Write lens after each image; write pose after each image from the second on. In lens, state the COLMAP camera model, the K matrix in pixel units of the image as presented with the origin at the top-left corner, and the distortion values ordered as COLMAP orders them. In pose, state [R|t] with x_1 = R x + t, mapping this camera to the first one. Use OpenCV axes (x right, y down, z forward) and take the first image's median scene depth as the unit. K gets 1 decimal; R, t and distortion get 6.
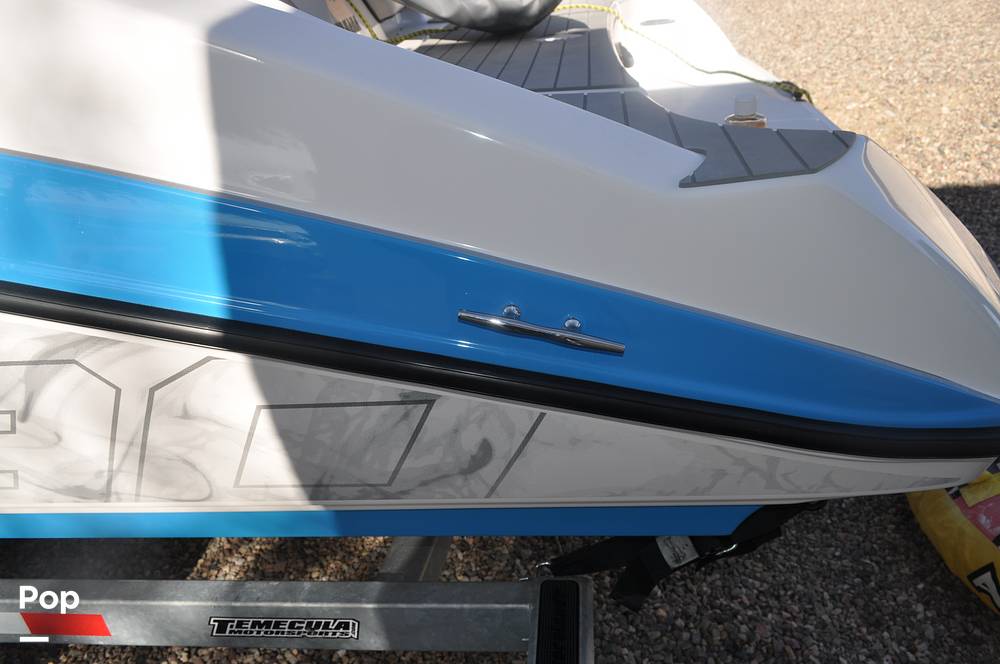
lens RADIAL K [[735.9, 0, 500.5], [0, 735.9, 331.7], [0, 0, 1]] dist [-0.003131, -0.002040]
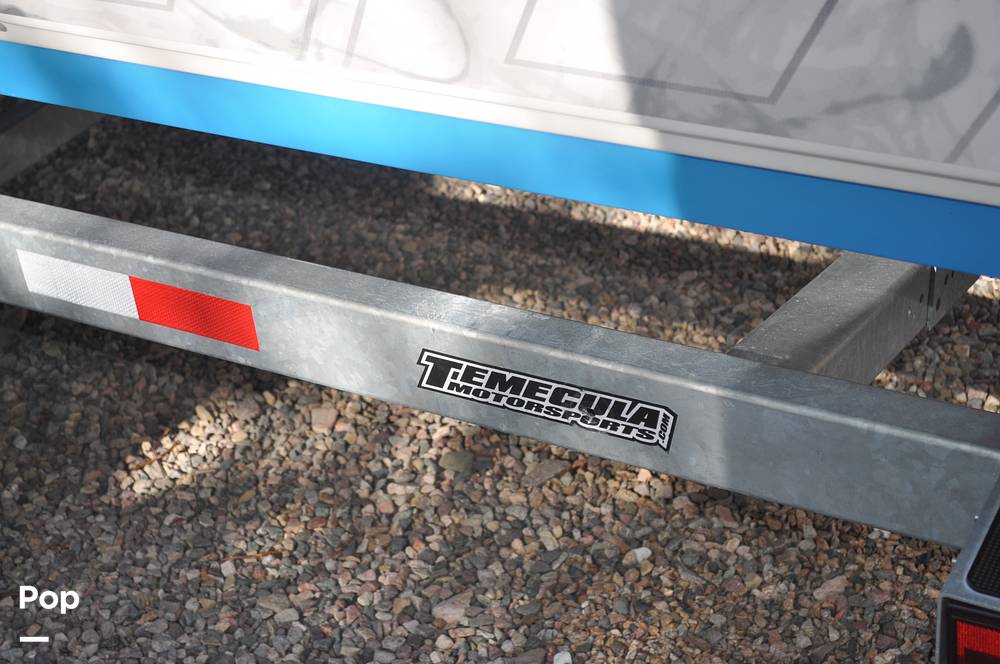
lens RADIAL K [[1772.0, 0, 499.6], [0, 1772.0, 332.3], [0, 0, 1]] dist [-0.038509, 0.000000]
pose [[0.906926, 0.243652, -0.343685, 0.115909], [-0.187089, 0.963867, 0.189627, 0.127499], [0.377469, -0.107678, 0.919741, -0.205114]]
